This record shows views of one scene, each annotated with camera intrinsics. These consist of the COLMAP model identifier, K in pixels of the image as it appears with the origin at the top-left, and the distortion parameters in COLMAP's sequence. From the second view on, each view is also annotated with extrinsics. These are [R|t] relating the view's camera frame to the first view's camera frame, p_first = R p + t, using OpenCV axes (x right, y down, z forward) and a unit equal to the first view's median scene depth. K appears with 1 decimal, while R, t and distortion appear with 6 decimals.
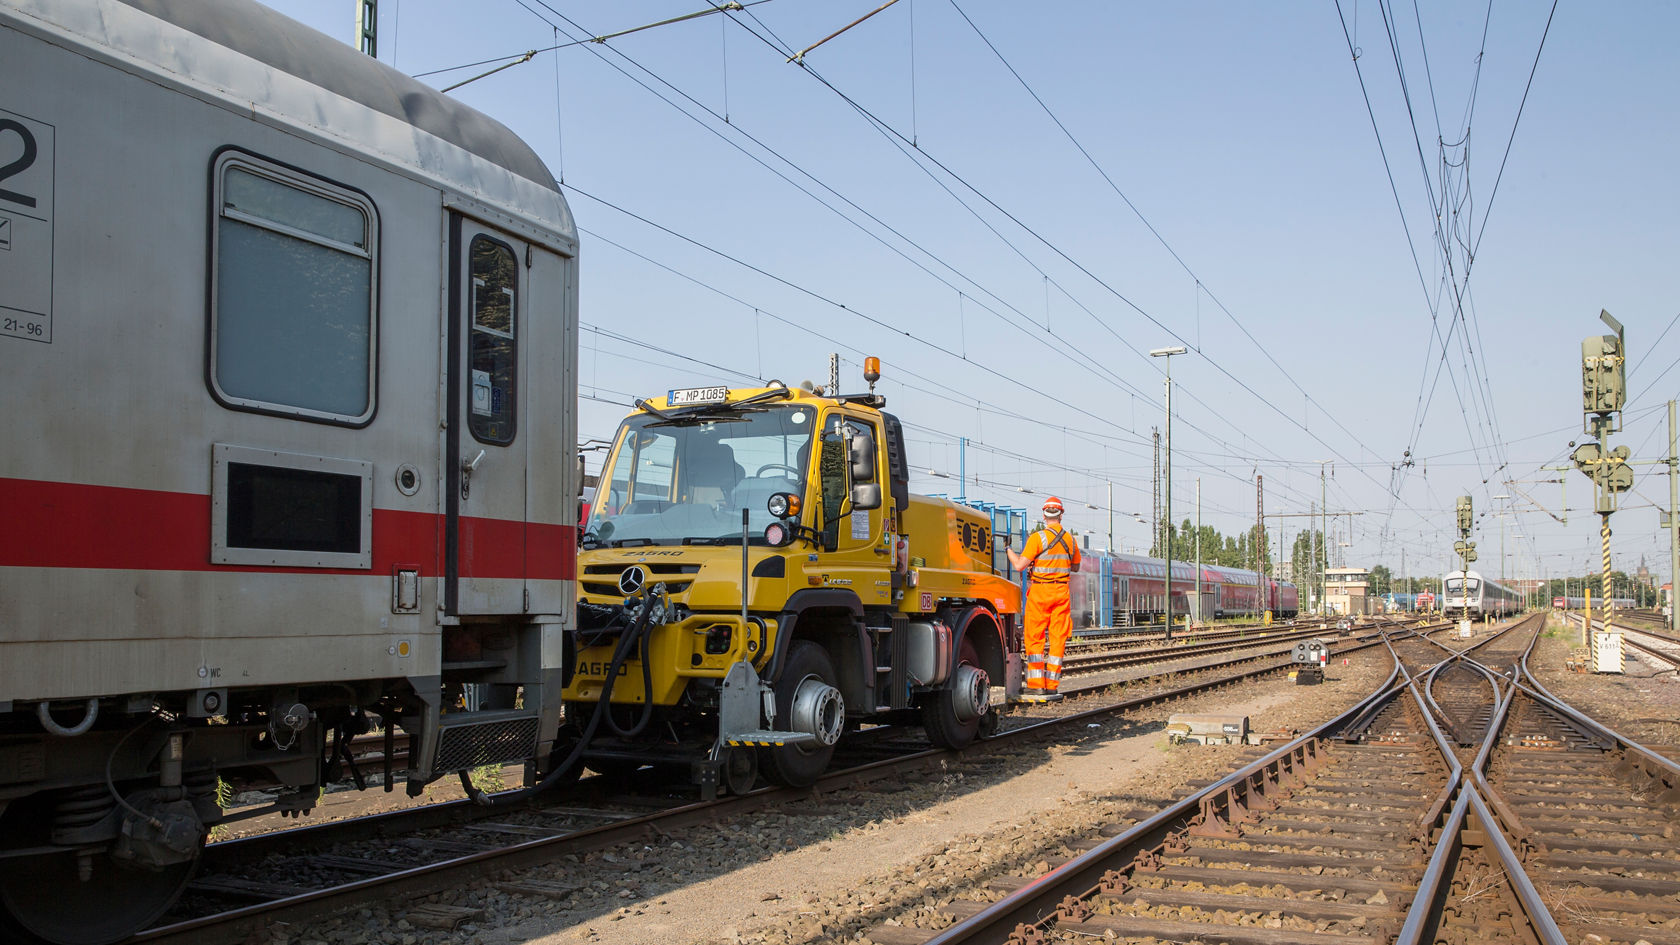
lens RADIAL K [[1355.3, 0, 842.0], [0, 1355.3, 617.1], [0, 0, 1]] dist [-0.001021, -0.001569]
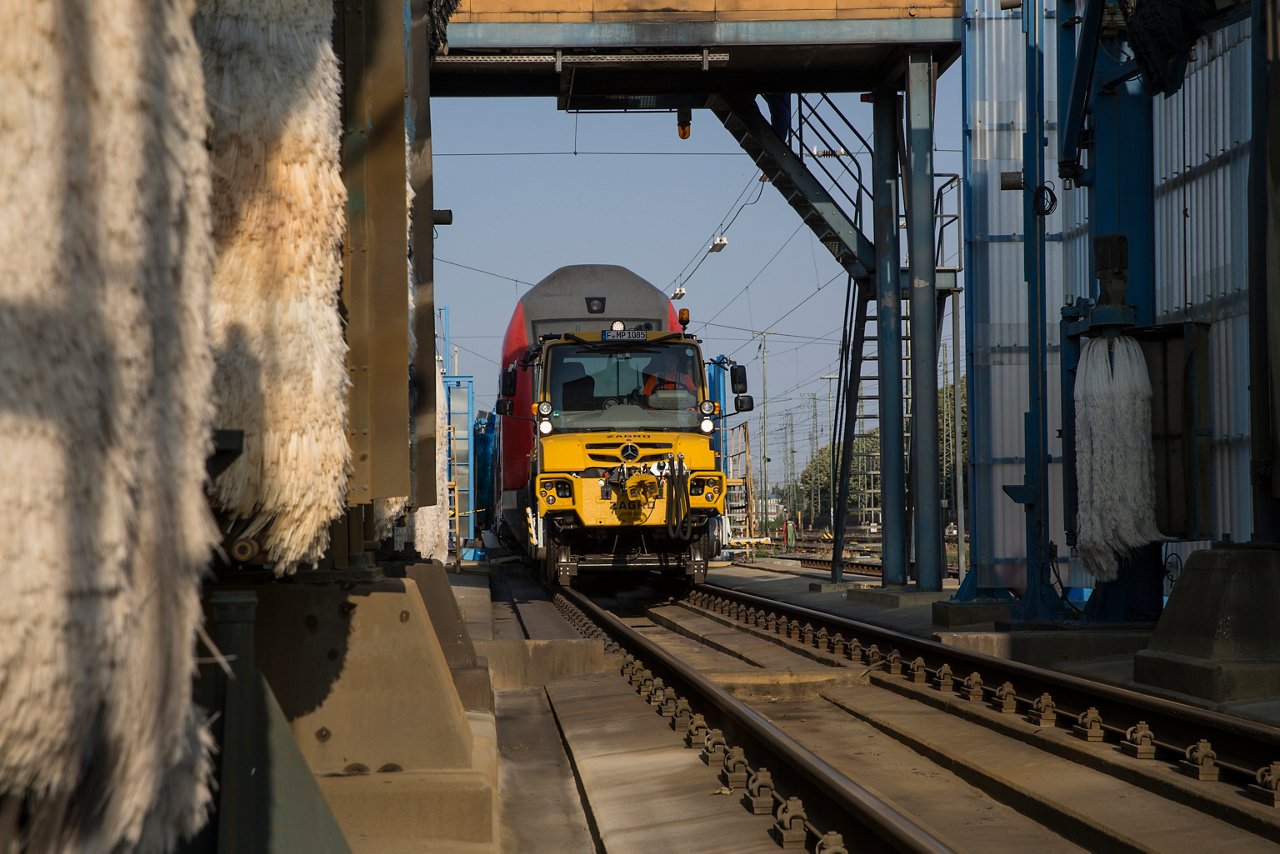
lens RADIAL K [[2249.6, 0, 640.0], [0, 2249.6, 427.0], [0, 0, 1]] dist [0.303014, 0.041719]
pose [[0.854237, 0.008755, 0.519810, -1.433952], [0.018662, 0.998697, -0.047491, 0.065386], [-0.519548, 0.050269, 0.852961, -1.215665]]
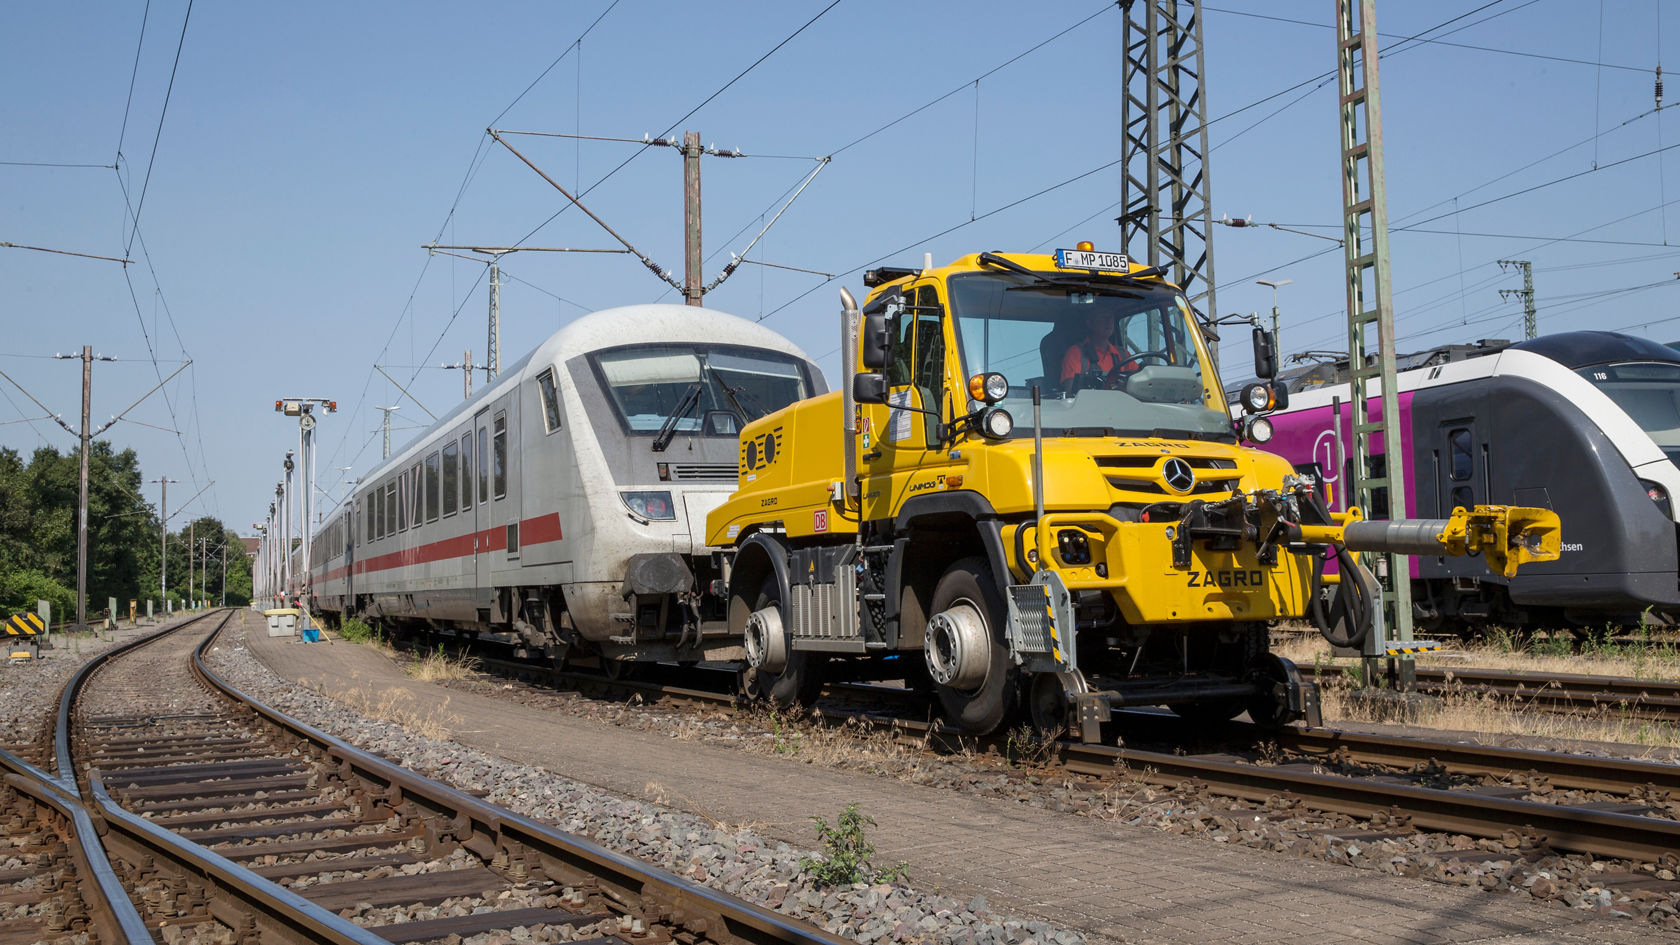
lens RADIAL K [[1728.8, 0, 840.0], [0, 1728.8, 472.5], [0, 0, 1]] dist [-0.006935, -0.005133]
pose [[0.615597, 0.037661, 0.787161, -1.030017], [0.025291, 0.997399, -0.067498, 0.034451], [-0.787655, 0.061460, 0.613043, 0.477057]]
